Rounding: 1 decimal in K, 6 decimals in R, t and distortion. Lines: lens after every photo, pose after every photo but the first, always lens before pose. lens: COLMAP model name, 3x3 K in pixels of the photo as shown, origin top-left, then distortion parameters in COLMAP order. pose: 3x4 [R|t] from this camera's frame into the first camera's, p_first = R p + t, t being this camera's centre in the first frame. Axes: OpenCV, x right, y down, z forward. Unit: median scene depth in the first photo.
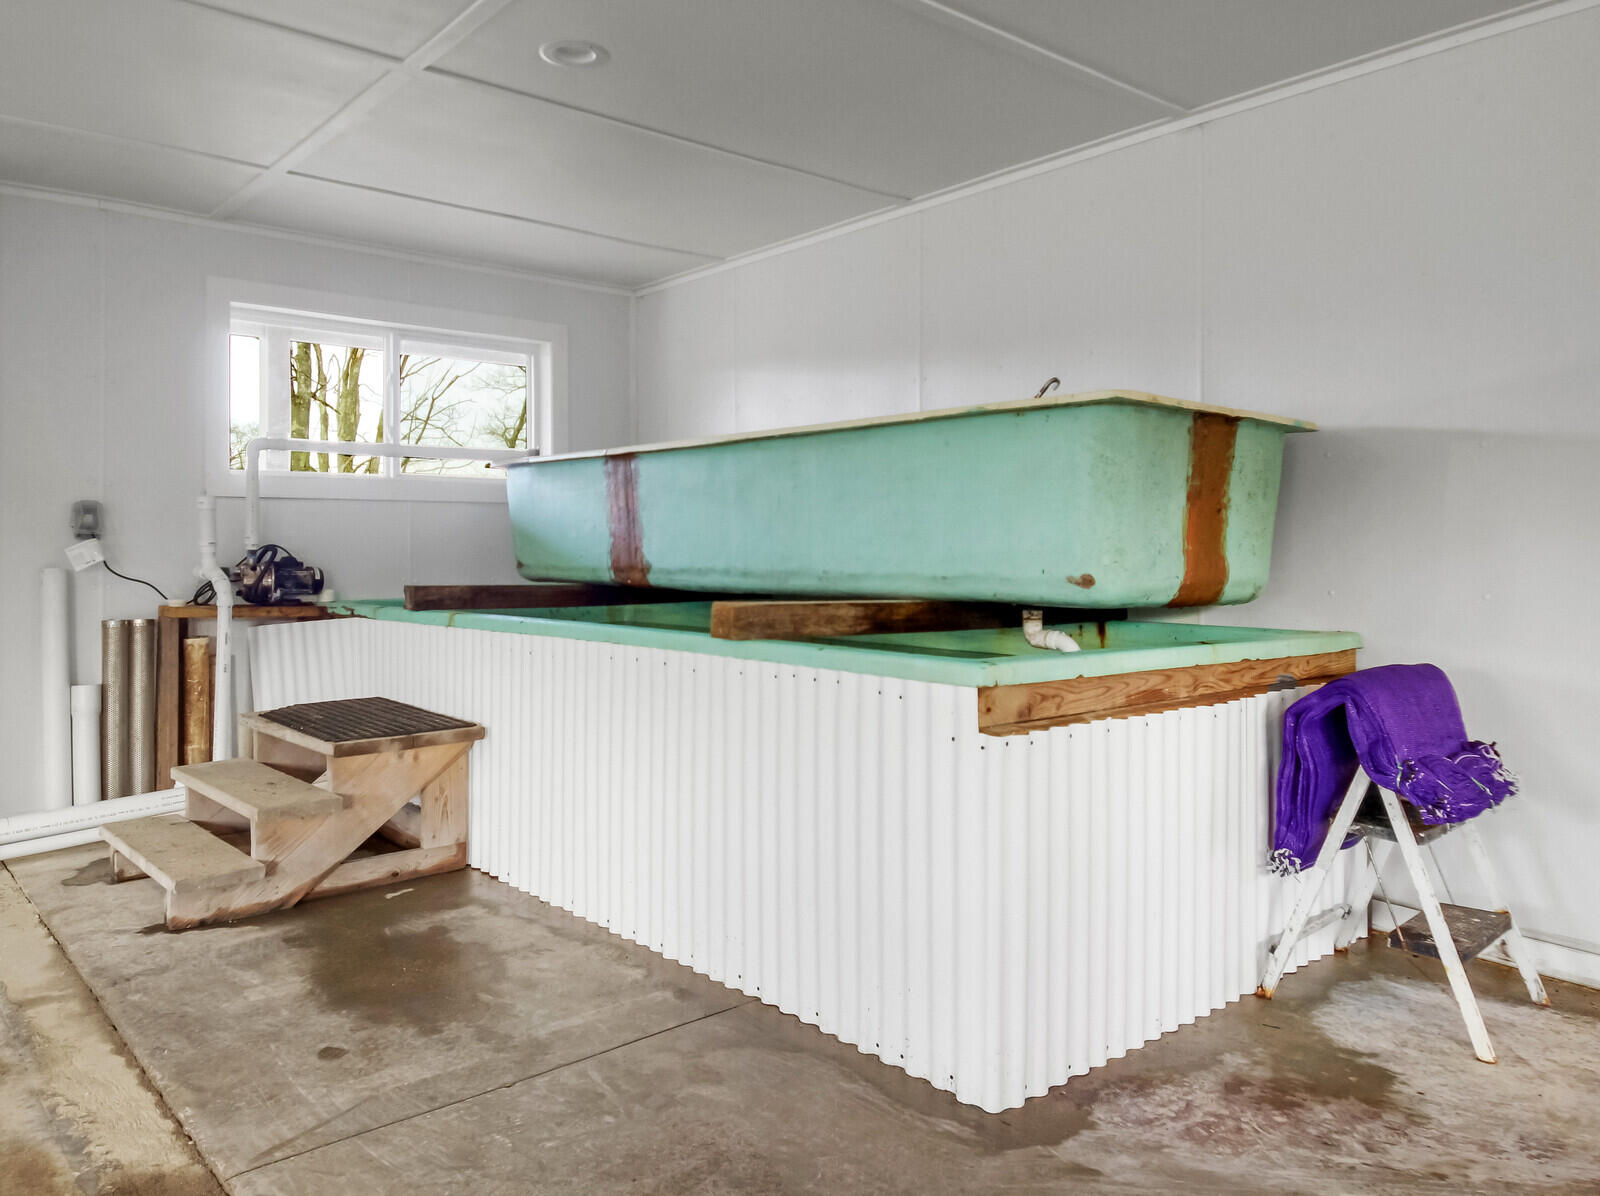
lens RADIAL K [[1135.0, 0, 796.3], [0, 1135.0, 591.6], [0, 0, 1]] dist [0.015891, -0.016770]
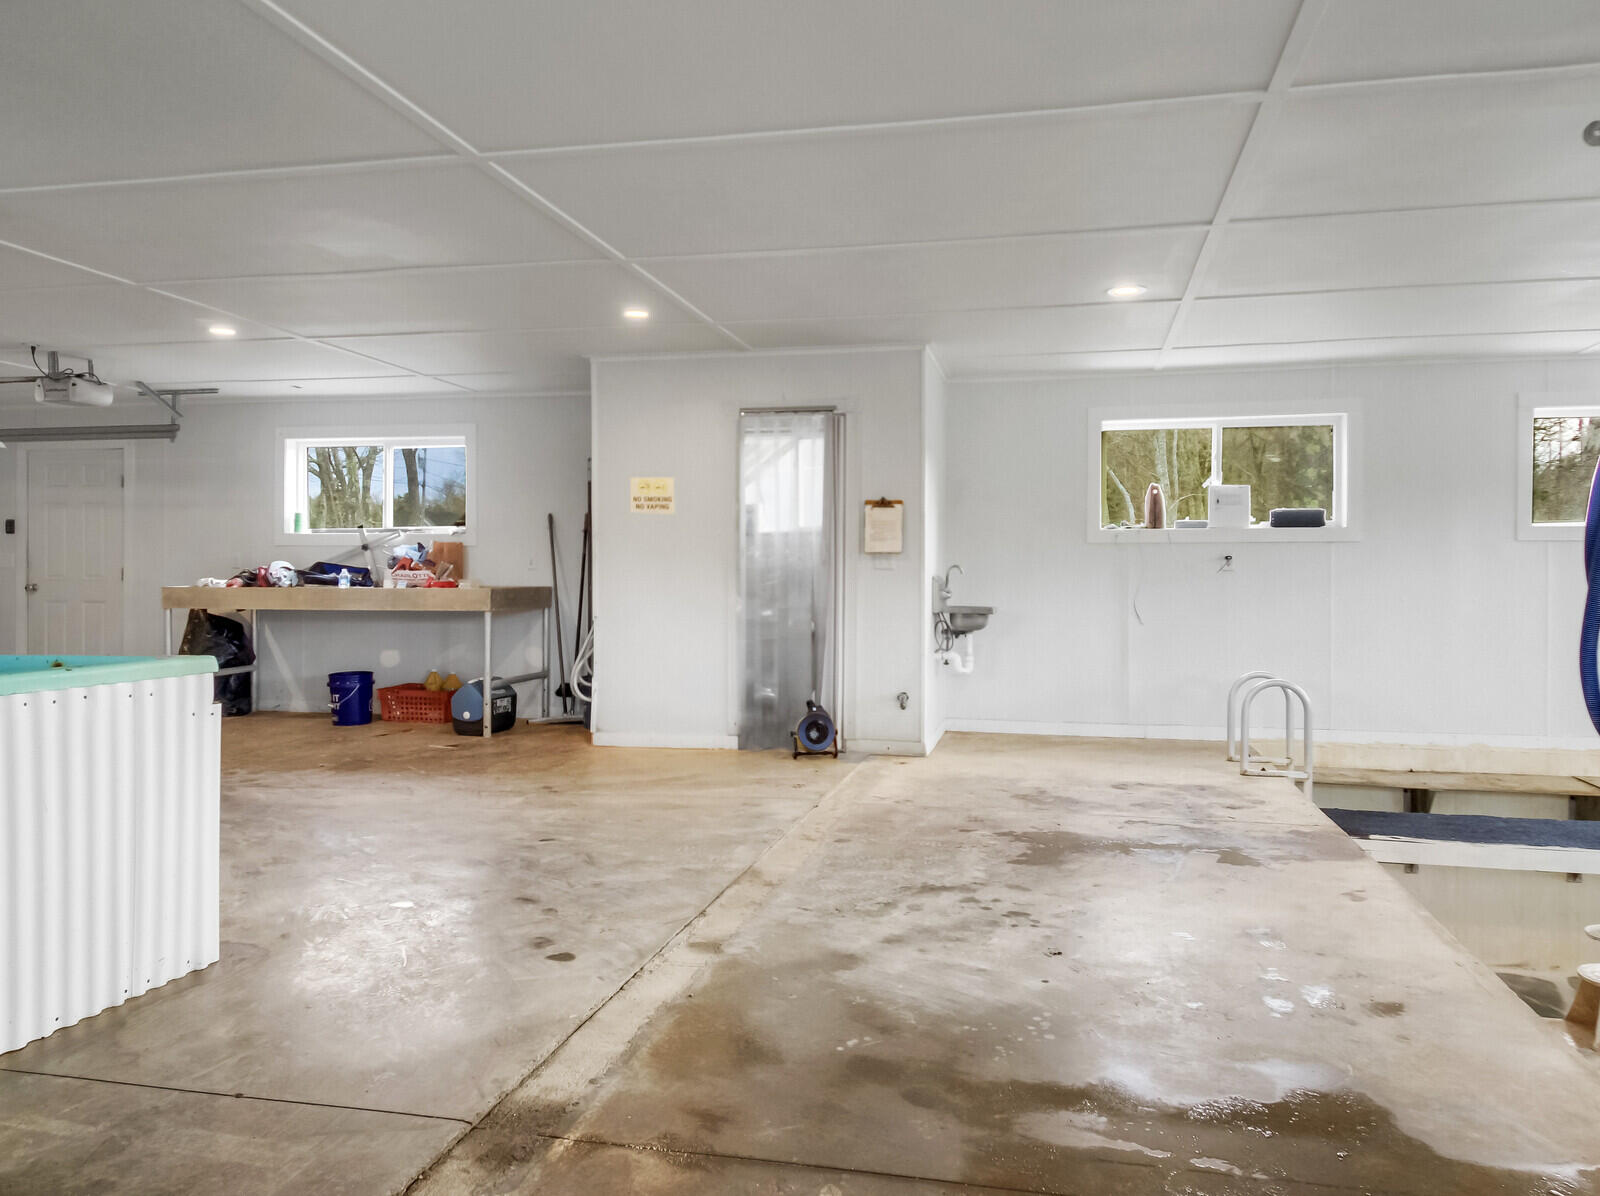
lens RADIAL K [[1135.0, 0, 805.0], [0, 1135.0, 588.9], [0, 0, 1]] dist [0.015891, -0.016770]
pose [[-0.577917, -0.009798, 0.816037, -1.303993], [0.019082, 0.999492, 0.025514, -0.038363], [-0.815873, 0.030317, -0.577436, 1.097134]]
